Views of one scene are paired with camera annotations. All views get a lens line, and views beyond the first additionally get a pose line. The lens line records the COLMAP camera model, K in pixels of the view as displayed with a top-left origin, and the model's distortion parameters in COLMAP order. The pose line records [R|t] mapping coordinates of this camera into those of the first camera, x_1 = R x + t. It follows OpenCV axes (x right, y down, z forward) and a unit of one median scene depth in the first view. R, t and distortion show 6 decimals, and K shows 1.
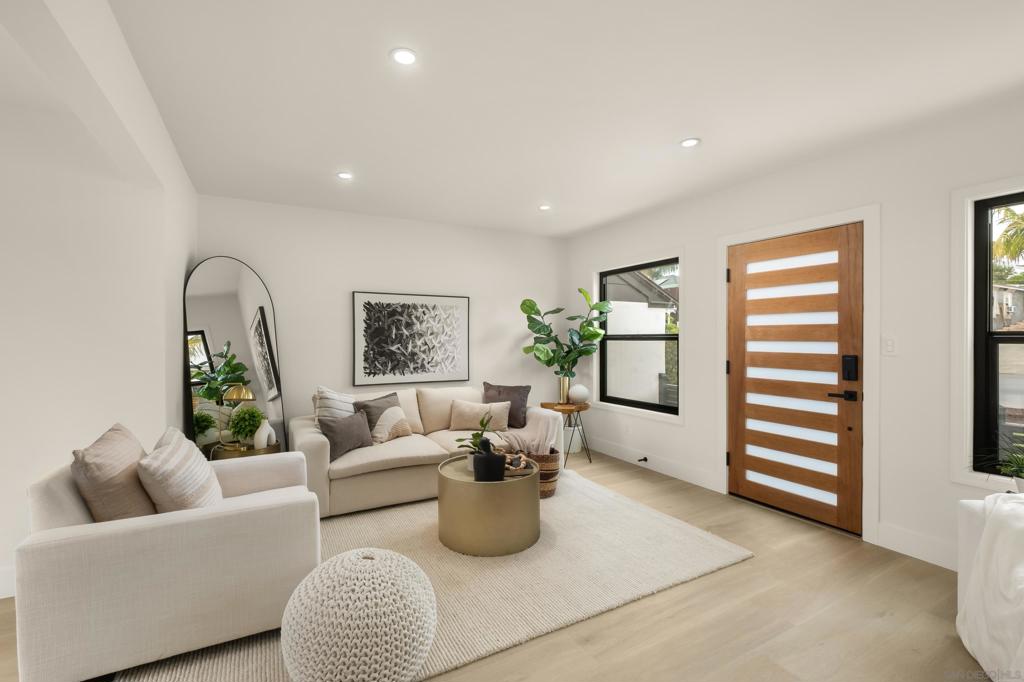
lens RADIAL K [[444.5, 0, 509.1], [0, 444.5, 341.1], [0, 0, 1]] dist [-0.000914, -0.000093]
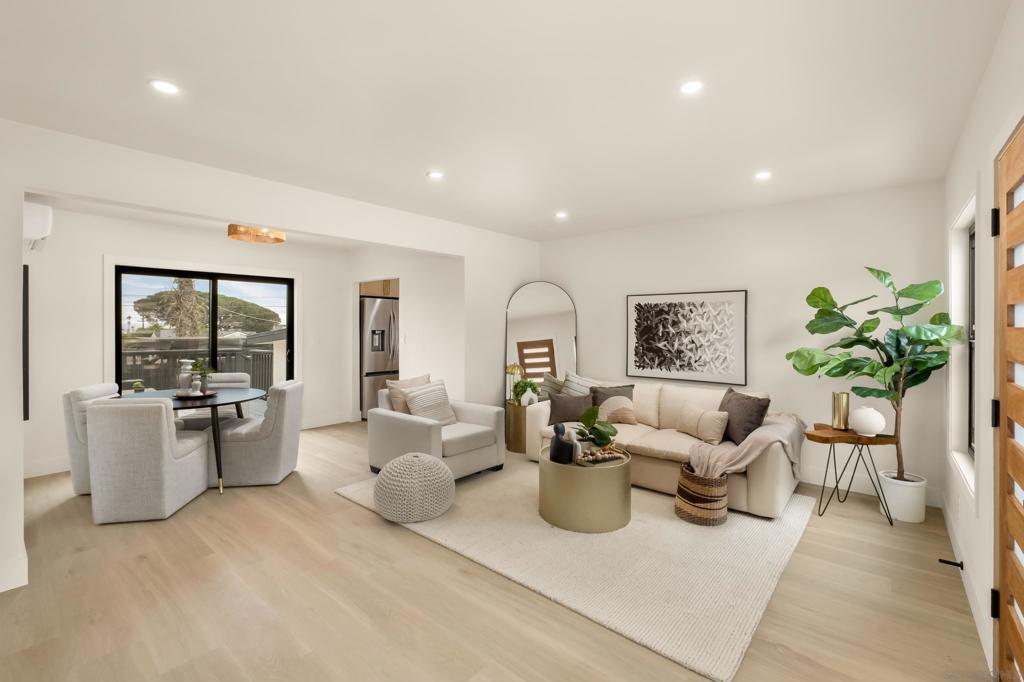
lens RADIAL K [[444.5, 0, 509.8], [0, 444.5, 334.0], [0, 0, 1]] dist [-0.000914, -0.000093]
pose [[0.353555, 0.016635, -0.935266, 0.606203], [-0.011596, 0.999843, 0.013400, -0.020636], [0.935342, 0.006108, 0.353693, 0.276775]]
